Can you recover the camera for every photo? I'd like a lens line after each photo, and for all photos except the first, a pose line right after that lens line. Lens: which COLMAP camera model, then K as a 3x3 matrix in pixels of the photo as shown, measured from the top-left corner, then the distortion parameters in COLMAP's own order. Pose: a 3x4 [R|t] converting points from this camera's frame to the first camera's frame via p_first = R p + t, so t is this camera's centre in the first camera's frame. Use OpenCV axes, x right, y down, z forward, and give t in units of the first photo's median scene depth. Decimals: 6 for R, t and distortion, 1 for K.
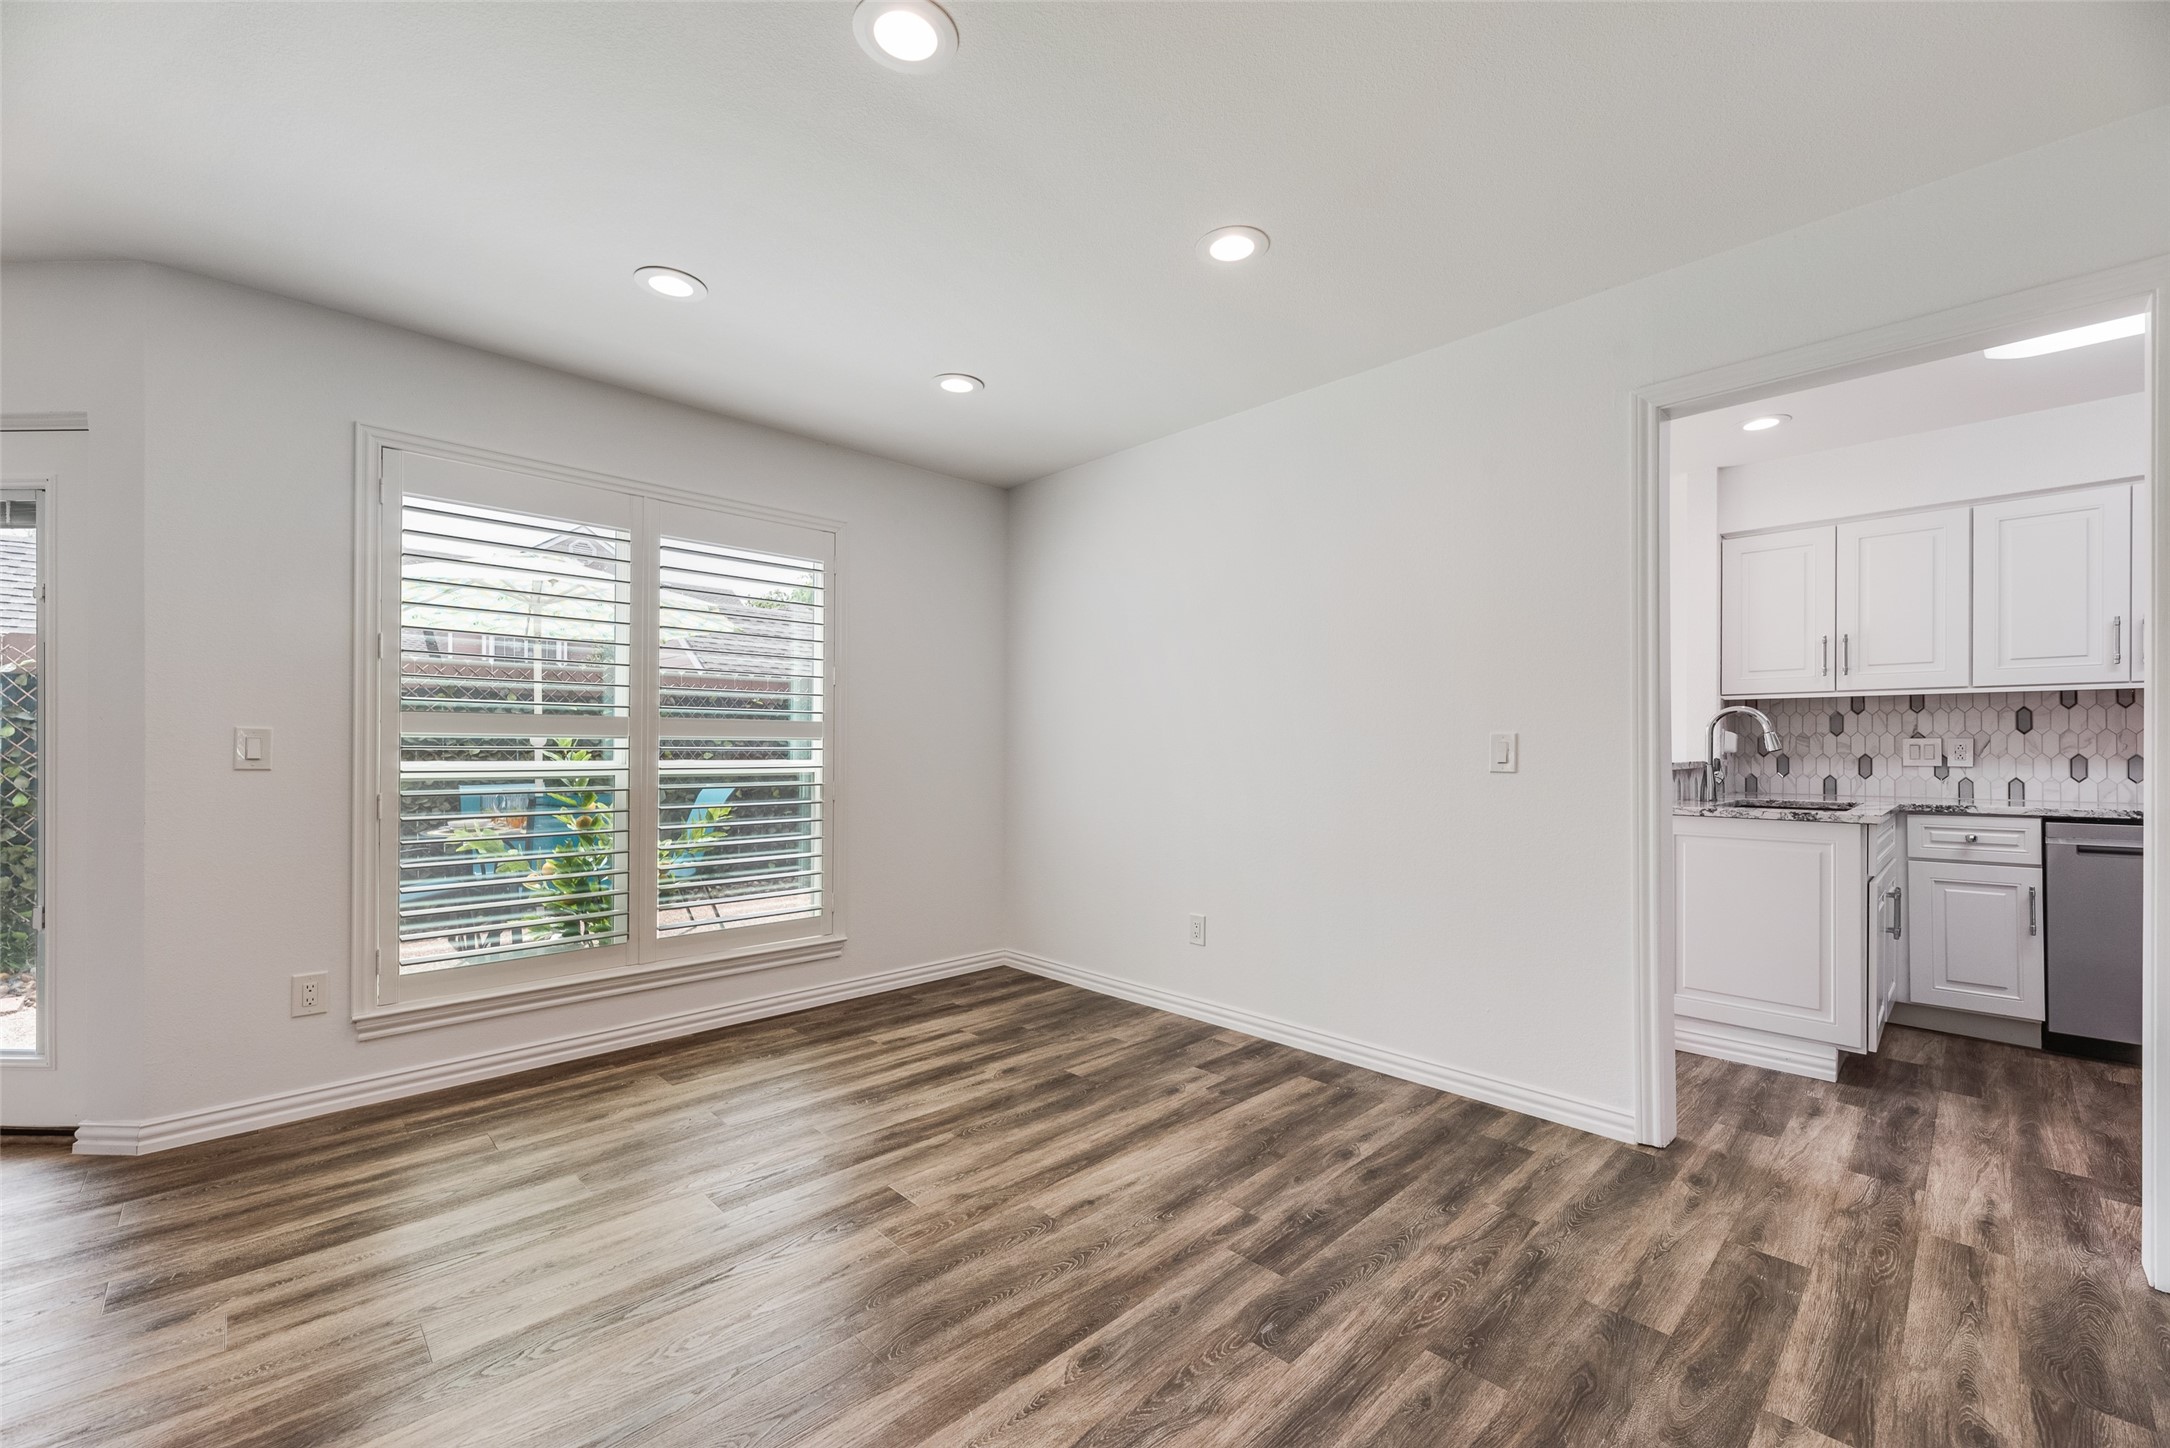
lens RADIAL K [[875.3, 0, 1087.8], [0, 875.3, 750.5], [0, 0, 1]] dist [0.002476, 0.000648]
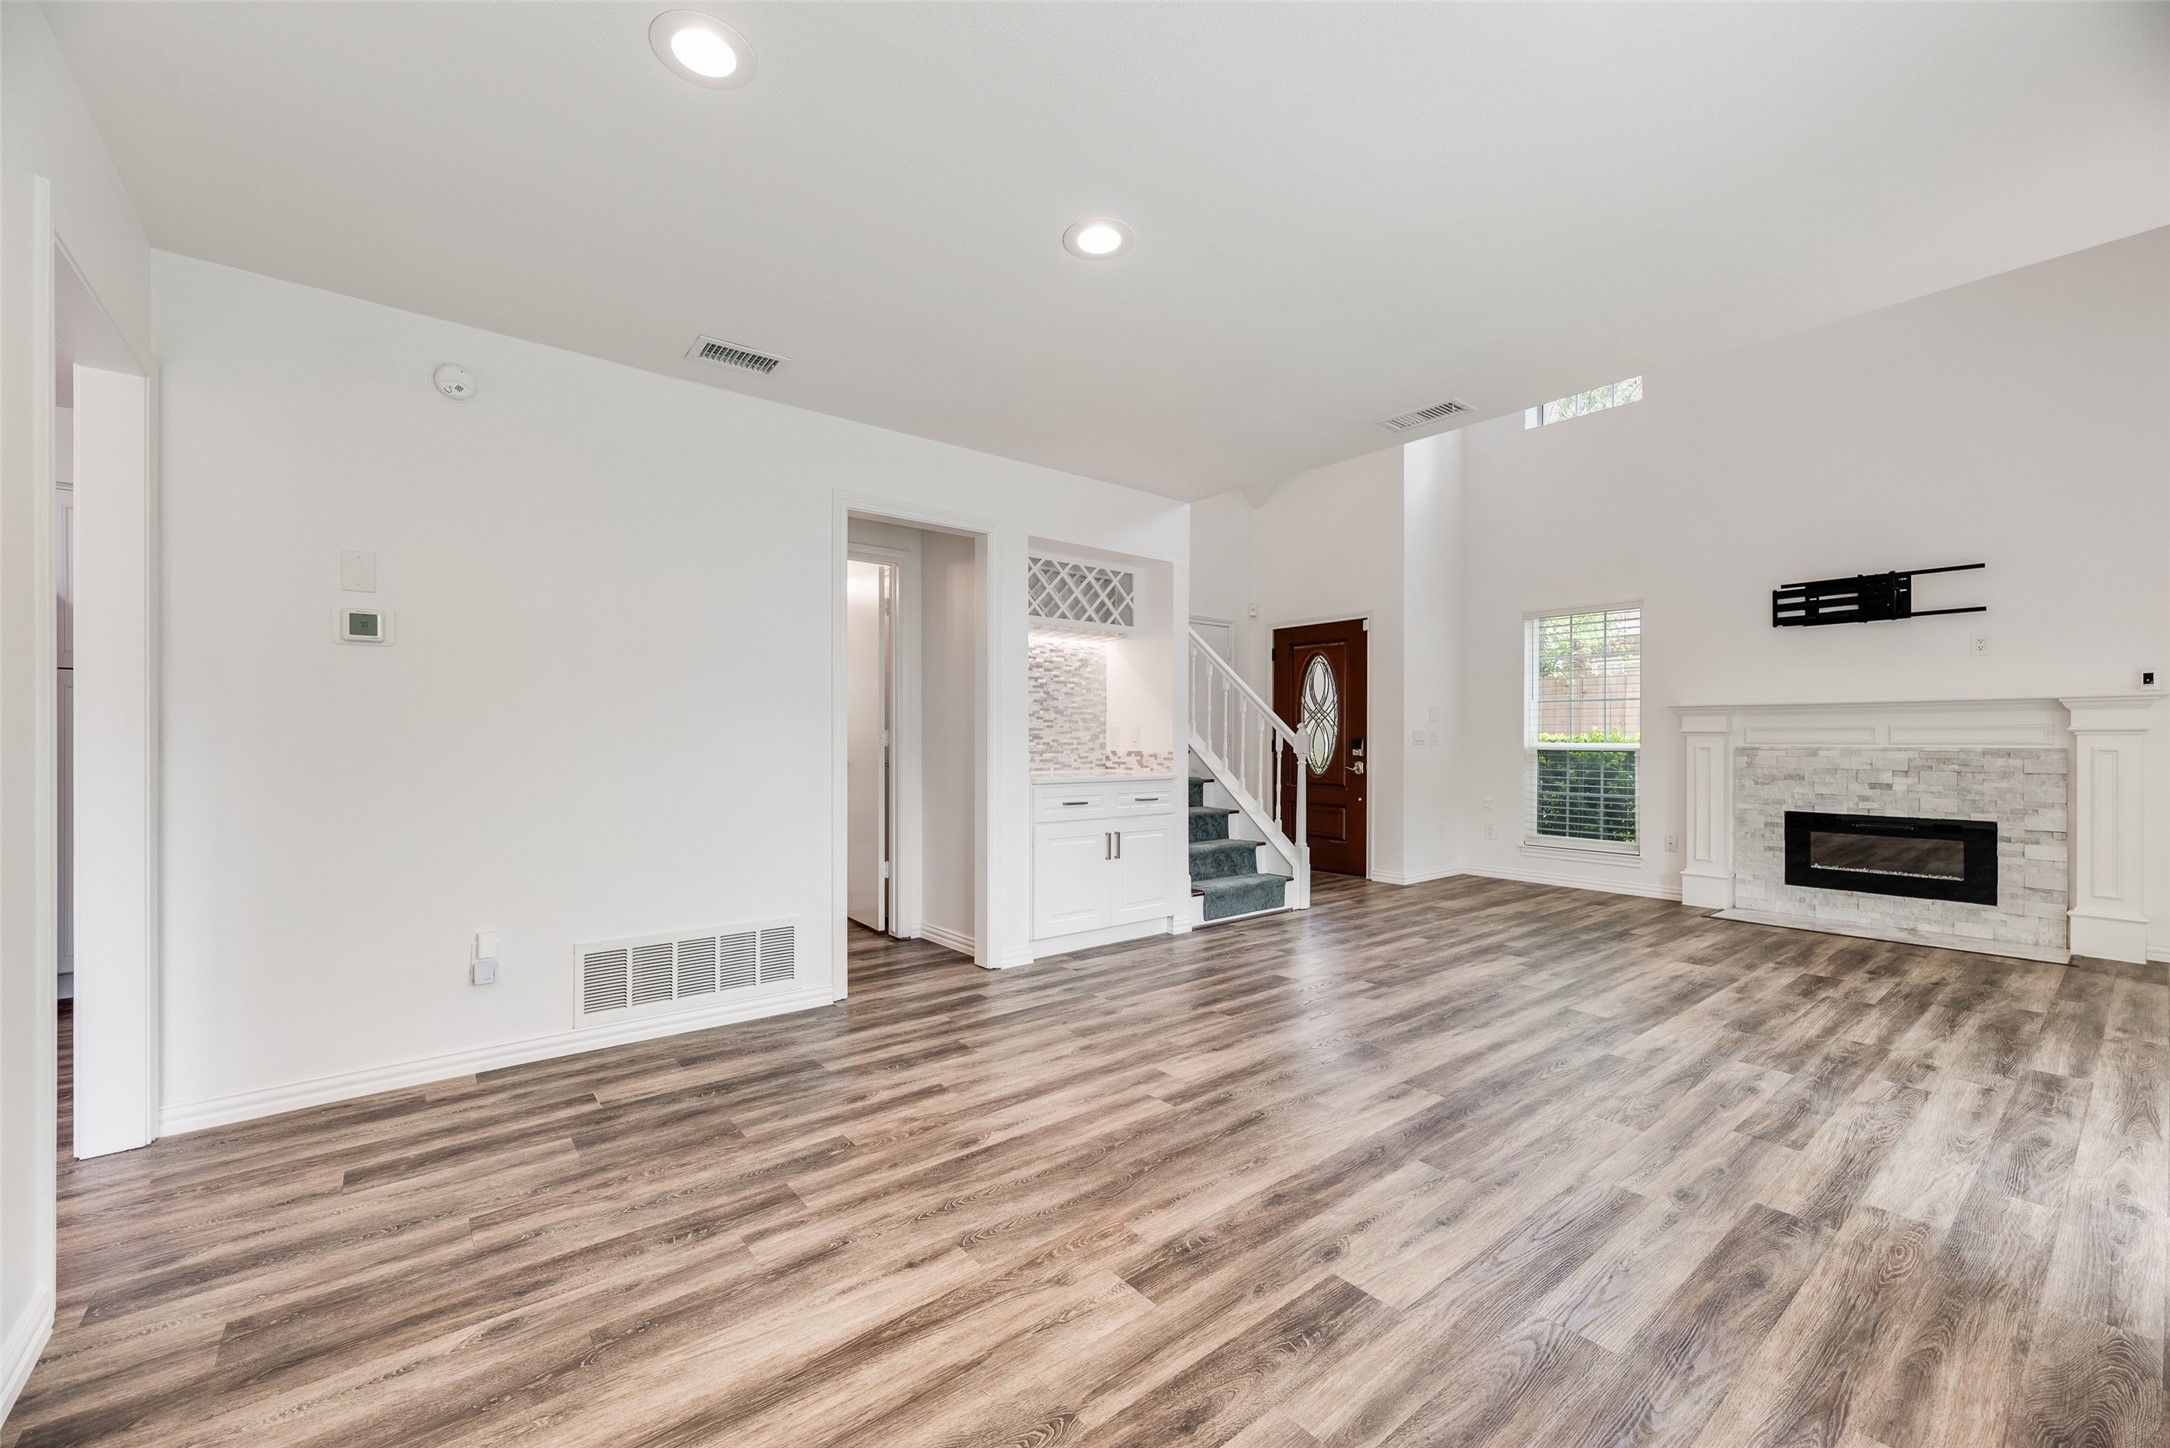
lens RADIAL K [[875.3, 0, 1086.0], [0, 875.3, 733.2], [0, 0, 1]] dist [0.002476, 0.000648]
pose [[-0.995746, -0.004550, 0.092032, -0.246885], [-0.004481, 0.999990, 0.000952, -0.003966], [-0.092036, 0.000535, -0.995756, 1.859330]]
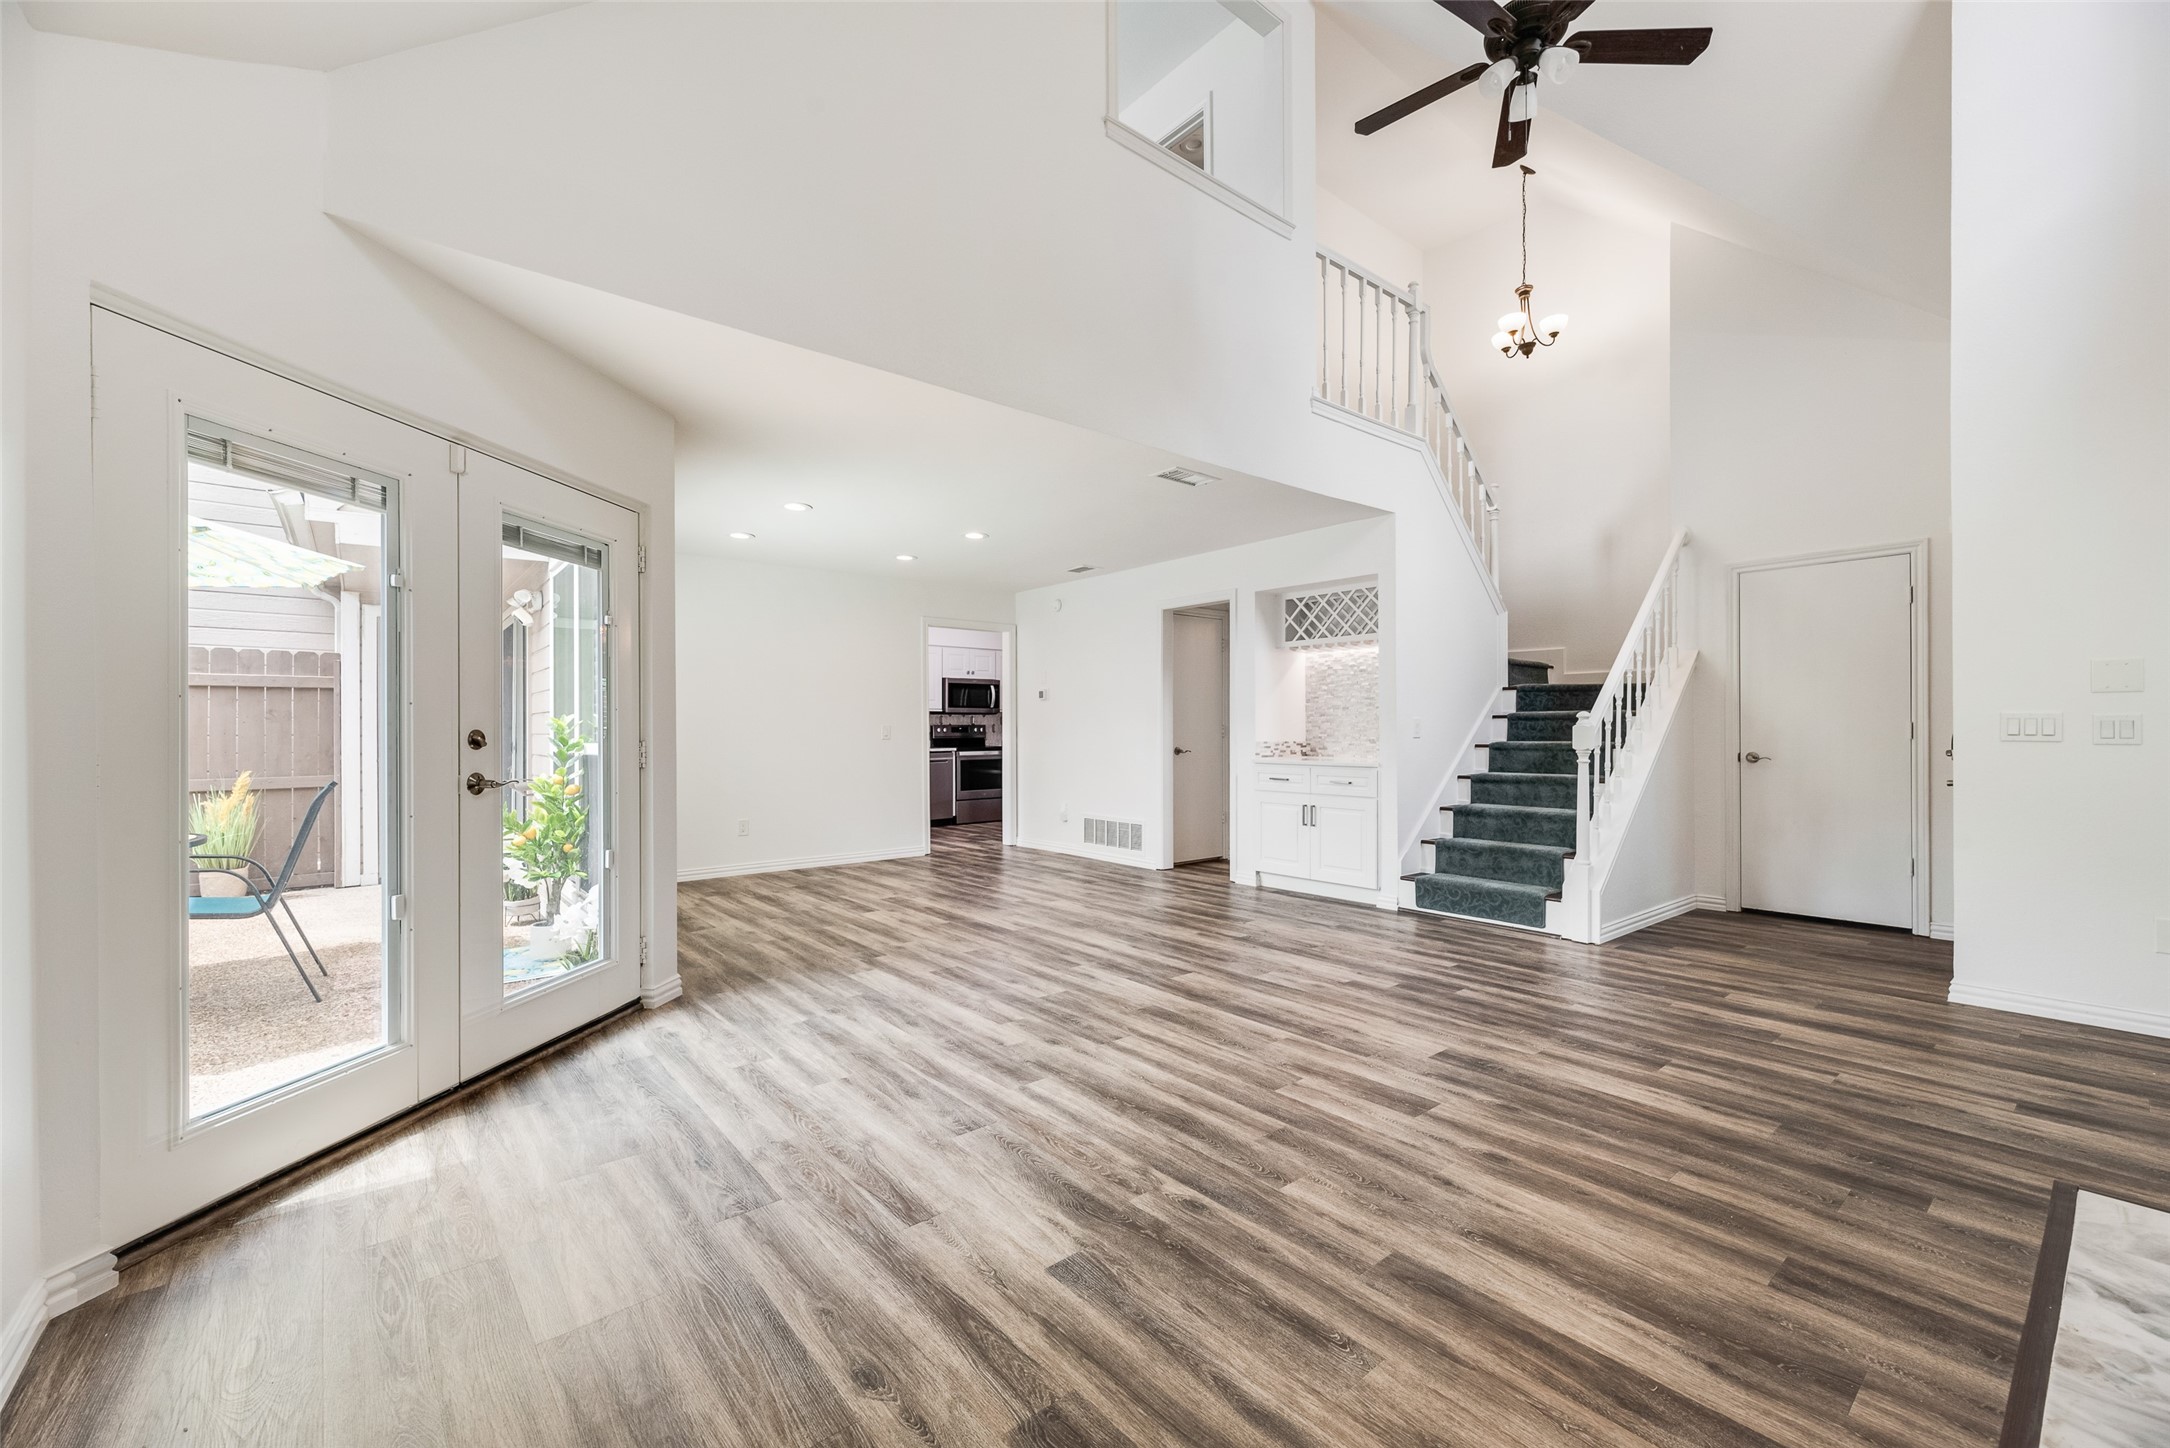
lens RADIAL K [[875.3, 0, 1082.9], [0, 875.3, 734.9], [0, 0, 1]] dist [0.002476, 0.000648]
pose [[0.088376, -0.008596, 0.996050, -2.892291], [0.008790, 0.999931, 0.007850, -0.005704], [-0.996048, 0.008062, 0.088445, 0.174923]]
